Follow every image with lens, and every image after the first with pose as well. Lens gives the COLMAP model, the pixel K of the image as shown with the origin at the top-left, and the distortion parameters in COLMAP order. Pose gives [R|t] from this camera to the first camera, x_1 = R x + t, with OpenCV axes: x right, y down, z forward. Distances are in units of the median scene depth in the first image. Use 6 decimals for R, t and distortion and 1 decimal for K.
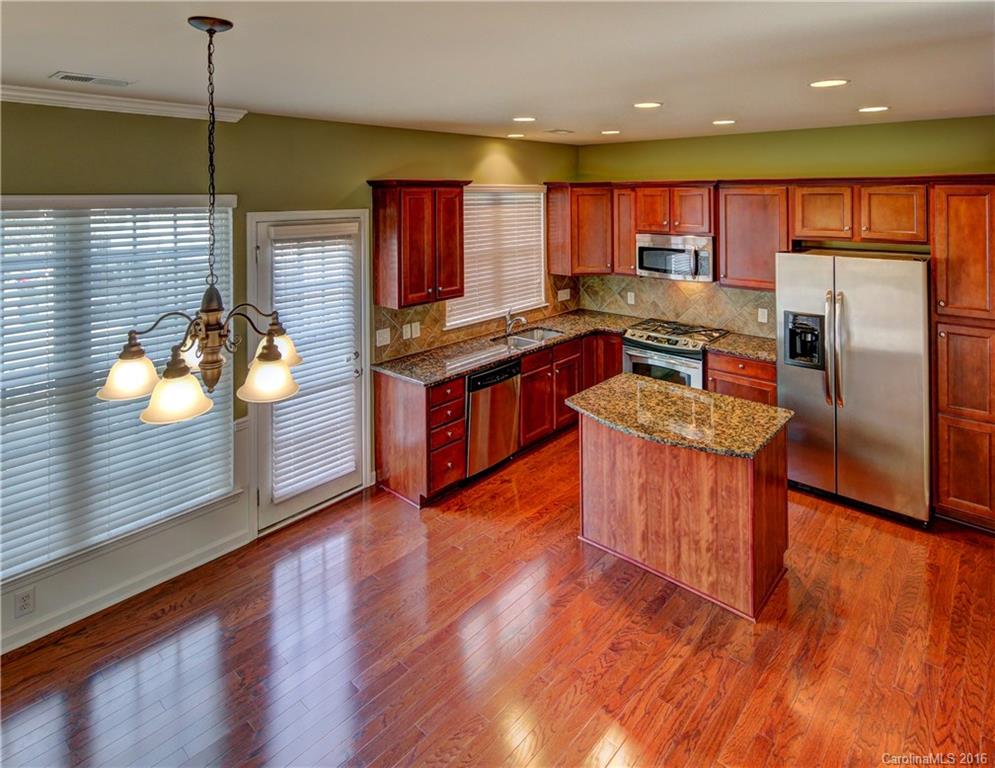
lens RADIAL K [[569.0, 0, 490.8], [0, 569.0, 190.5], [0, 0, 1]] dist [0.004631, -0.004119]
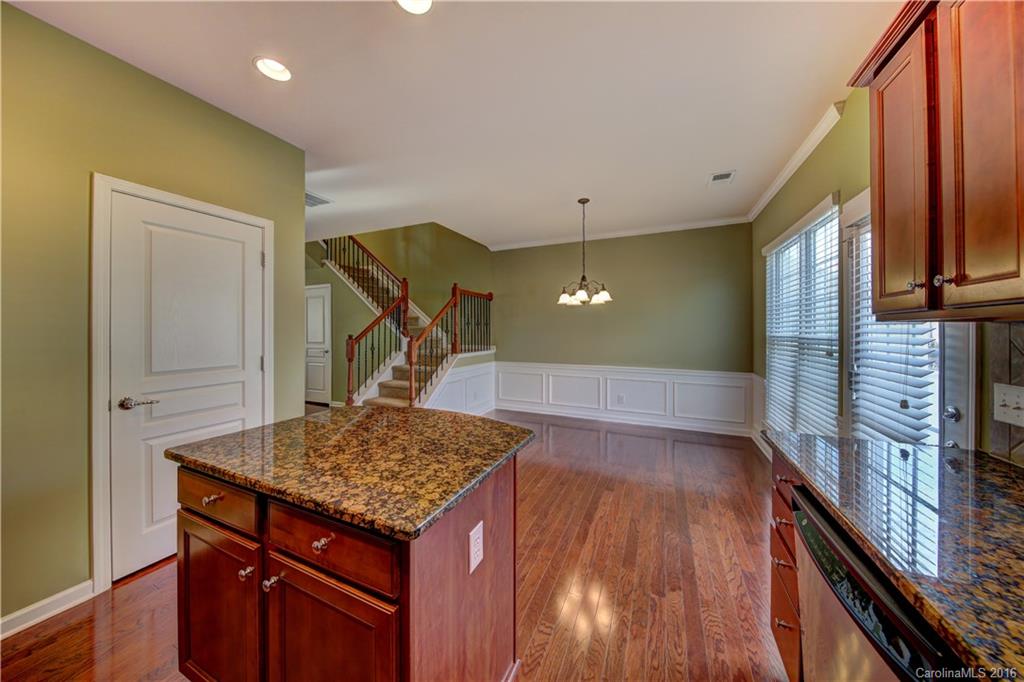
lens RADIAL K [[326.5, 0, 516.3], [0, 326.5, 332.6], [0, 0, 1]] dist [-0.003180, -0.001336]
pose [[-0.948113, 0.005081, -0.317892, 0.234925], [0.004510, 0.999987, 0.002530, 0.215100], [0.317900, 0.000965, -0.948124, 1.167222]]
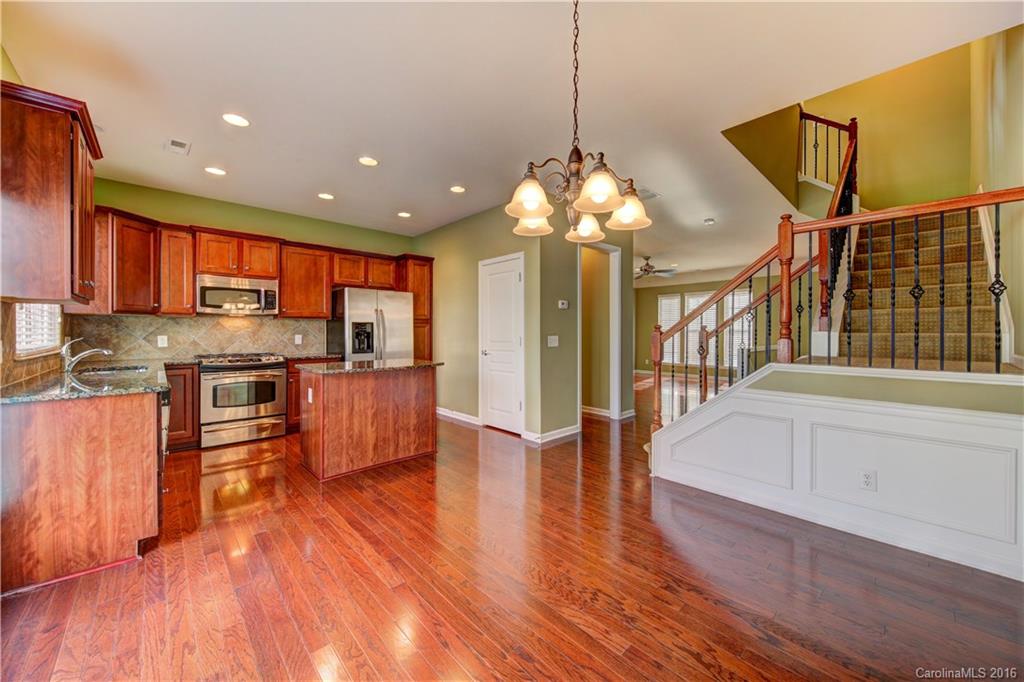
lens RADIAL K [[377.6, 0, 520.3], [0, 377.6, 332.1], [0, 0, 1]] dist [0.000529, -0.002231]
pose [[0.060111, 0.004592, 0.998181, -0.567252], [-0.006420, 0.999971, -0.004214, 0.245520], [-0.998171, -0.006155, 0.060139, 0.447969]]
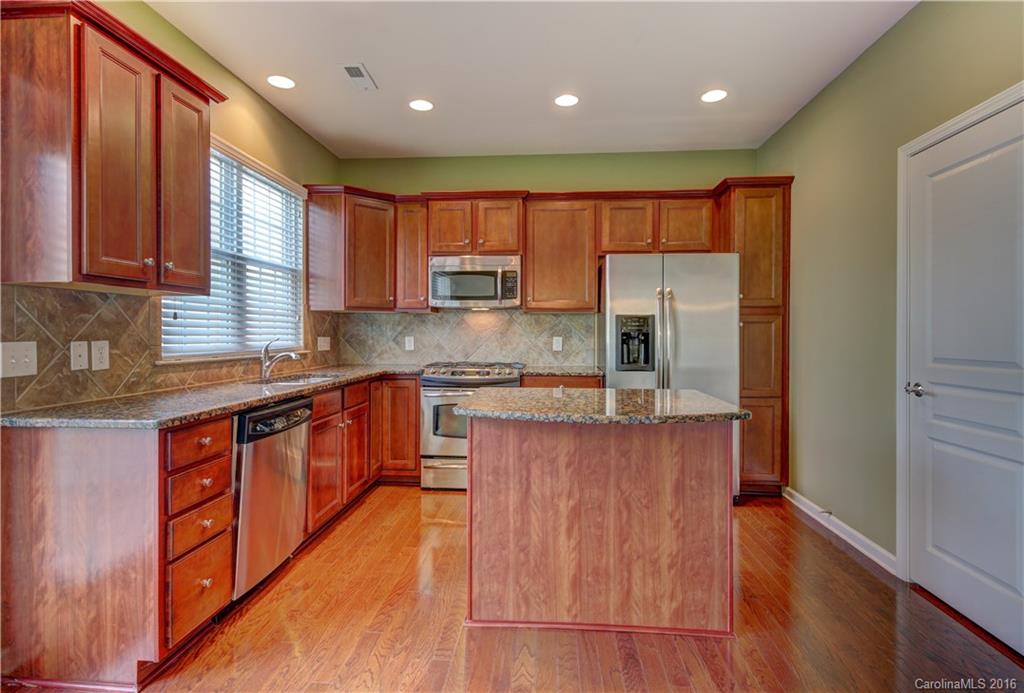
lens RADIAL K [[503.5, 0, 513.6], [0, 503.5, 334.3], [0, 0, 1]] dist [0.014456, -0.005382]
pose [[0.784599, 0.006036, 0.619974, -0.136689], [-0.010881, 0.999933, 0.004035, 0.245119], [-0.619908, -0.009912, 0.784612, 0.457432]]
